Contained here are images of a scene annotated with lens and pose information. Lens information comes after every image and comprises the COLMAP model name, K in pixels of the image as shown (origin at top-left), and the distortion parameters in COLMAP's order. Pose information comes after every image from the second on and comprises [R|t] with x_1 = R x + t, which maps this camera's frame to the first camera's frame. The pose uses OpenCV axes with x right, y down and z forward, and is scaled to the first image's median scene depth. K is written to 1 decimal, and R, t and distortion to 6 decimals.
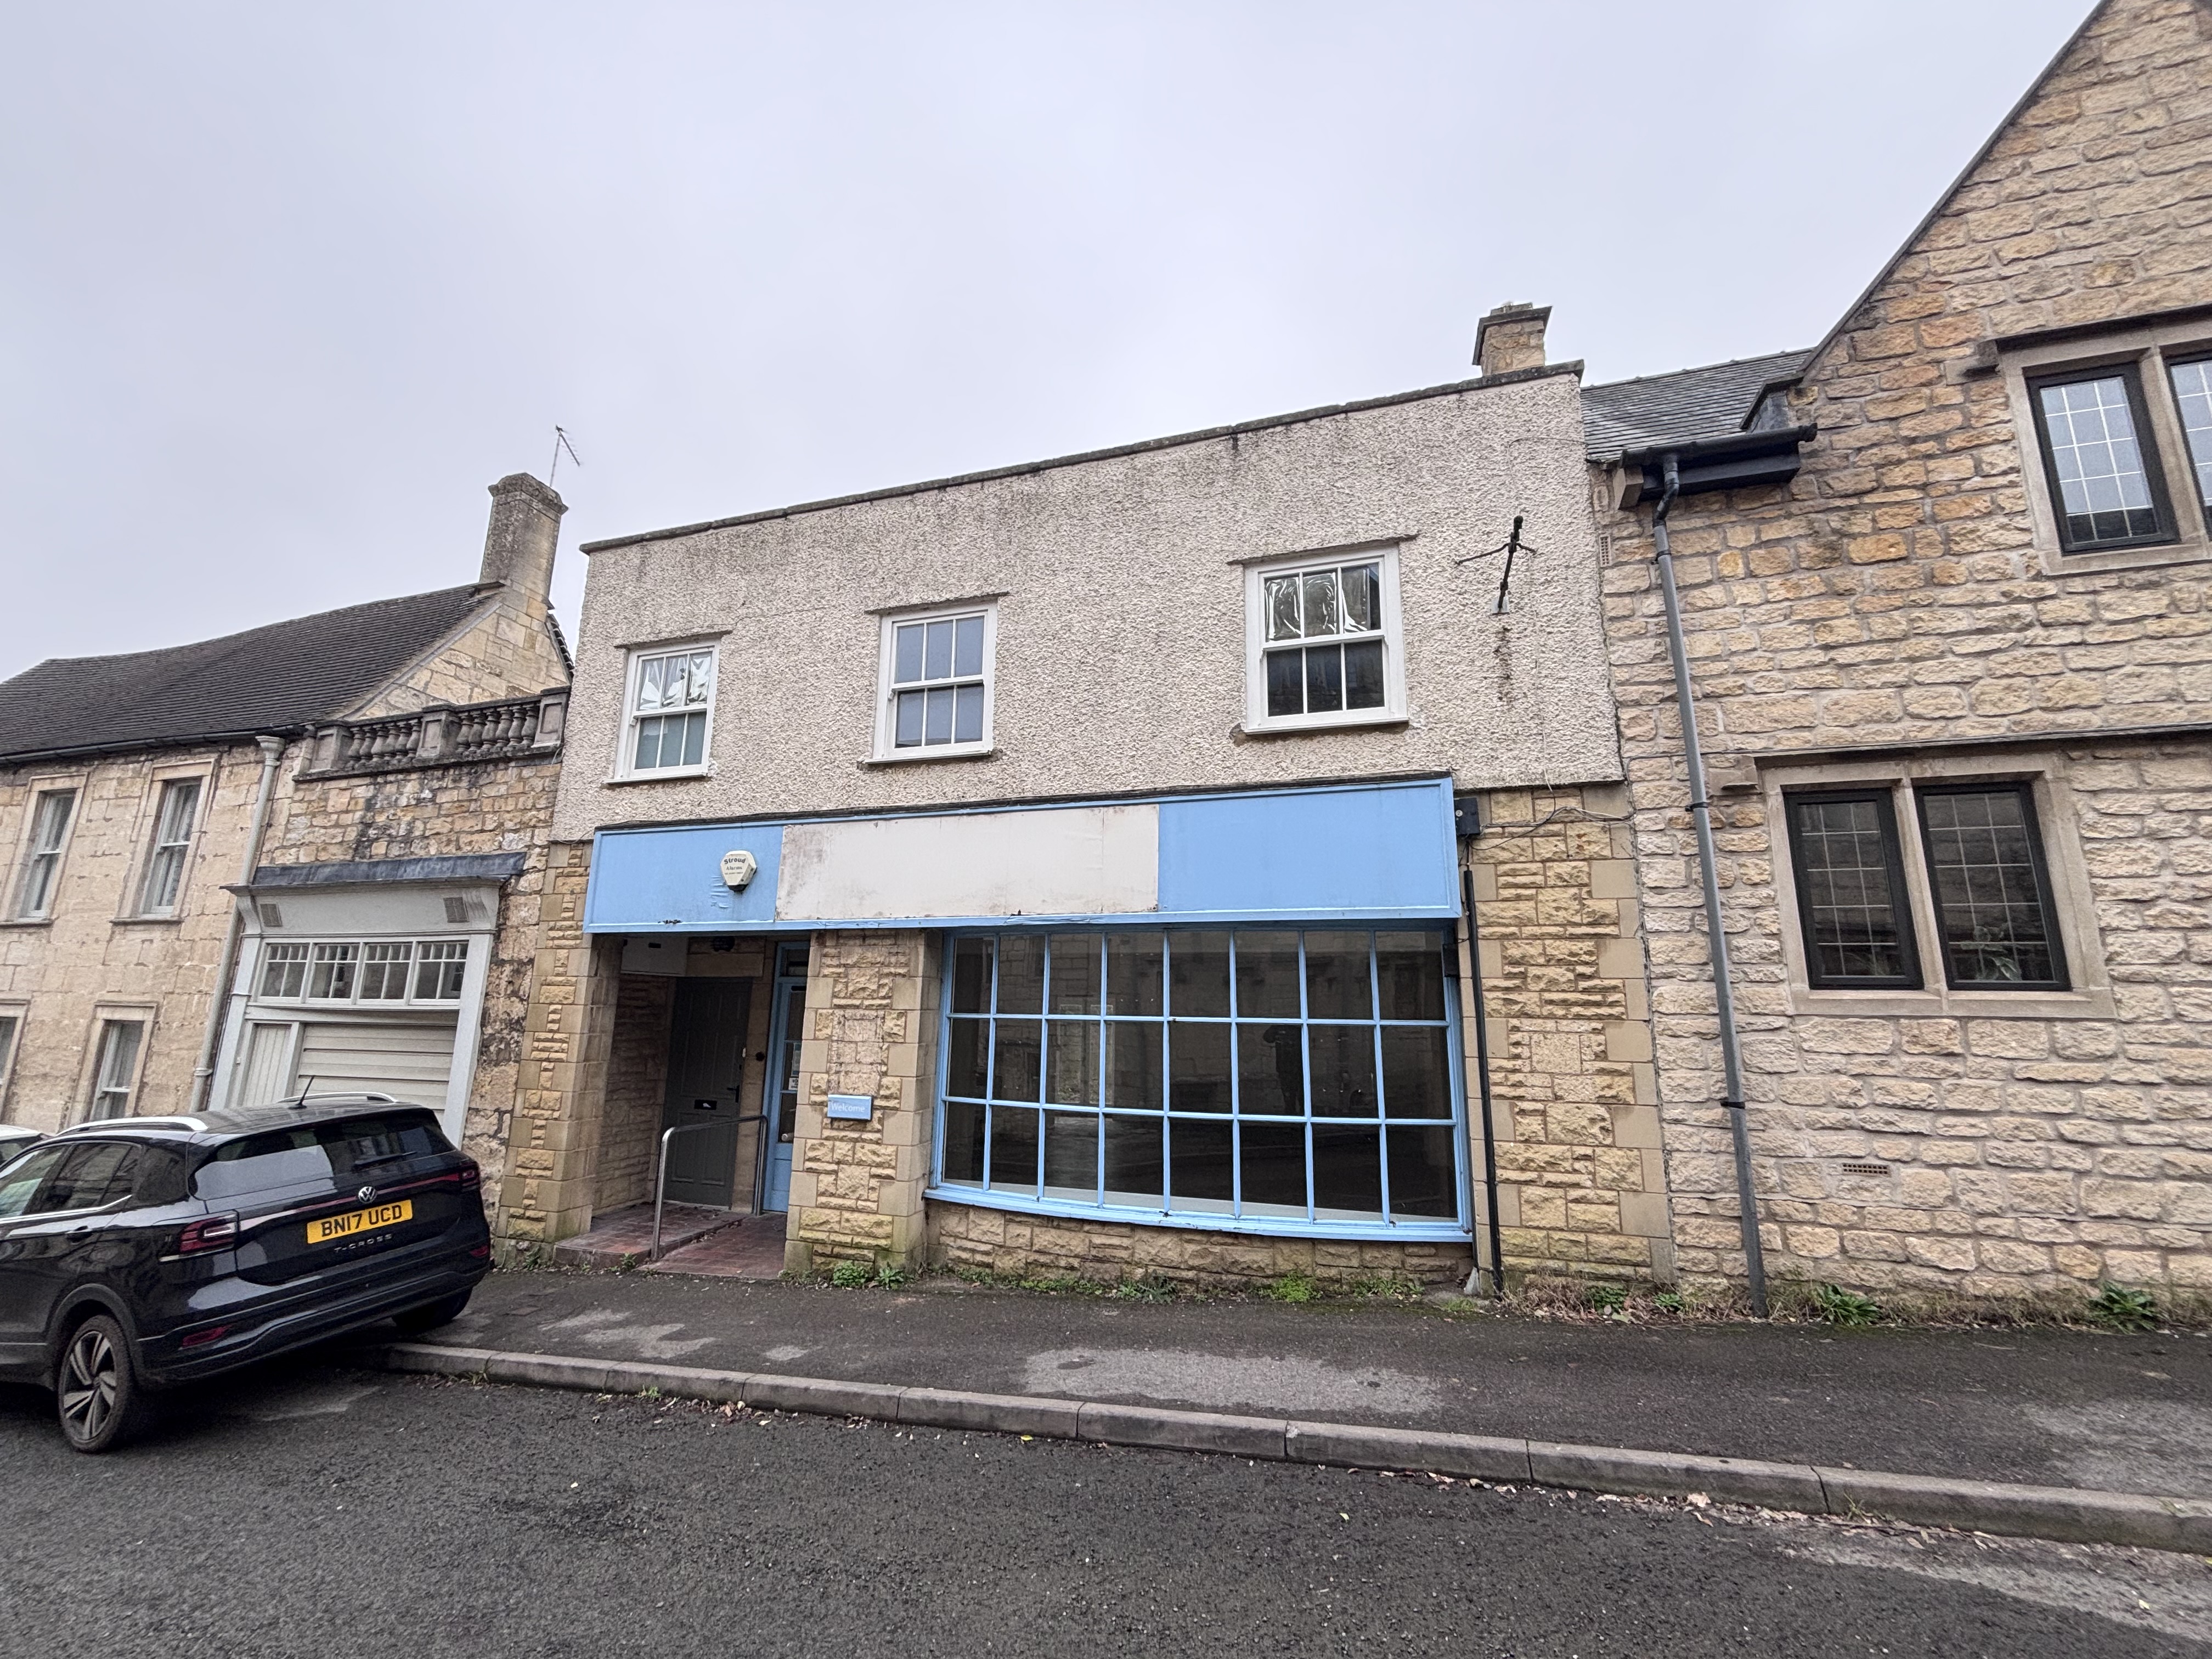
lens RADIAL K [[887.5, 0, 1101.2], [0, 887.5, 829.2], [0, 0, 1]] dist [-0.006719, 0.002433]
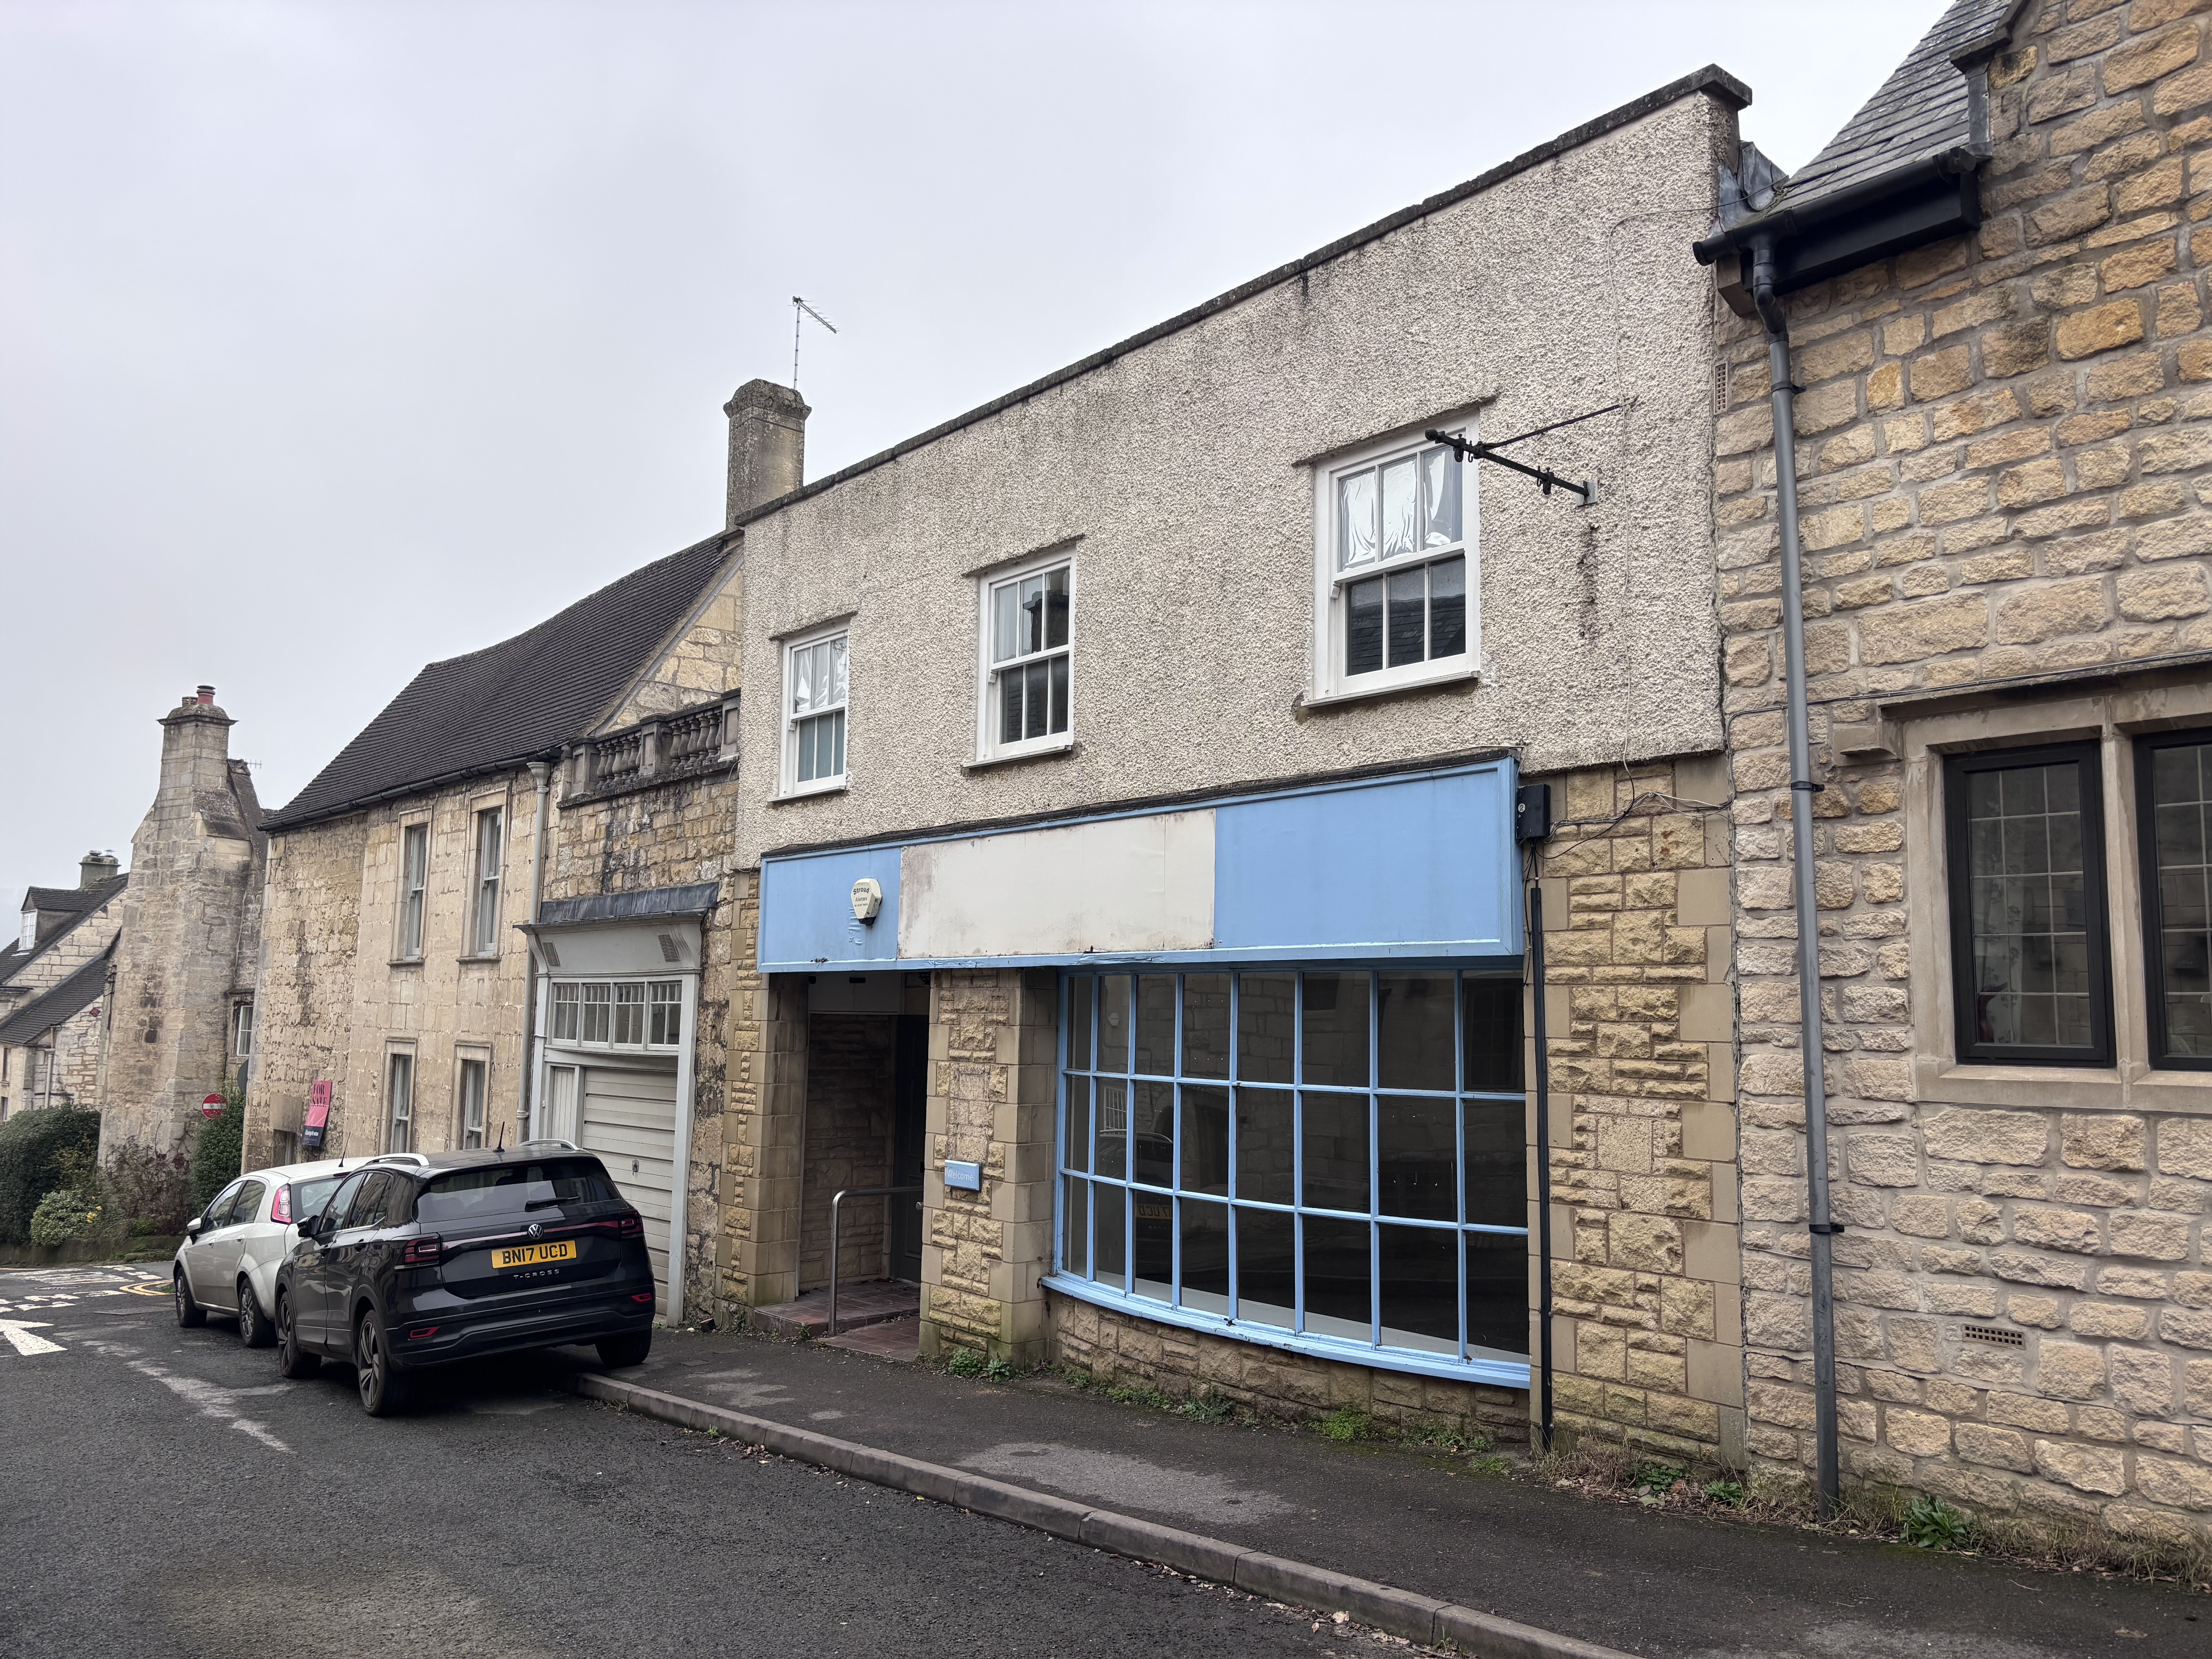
lens RADIAL K [[1658.3, 0, 1104.8], [0, 1658.3, 828.4], [0, 0, 1]] dist [0.040306, -0.050787]
pose [[0.846637, -0.062504, -0.528487, 0.820484], [0.105532, 0.993076, 0.051611, -0.104962], [0.521602, -0.099468, 0.847371, -0.305782]]
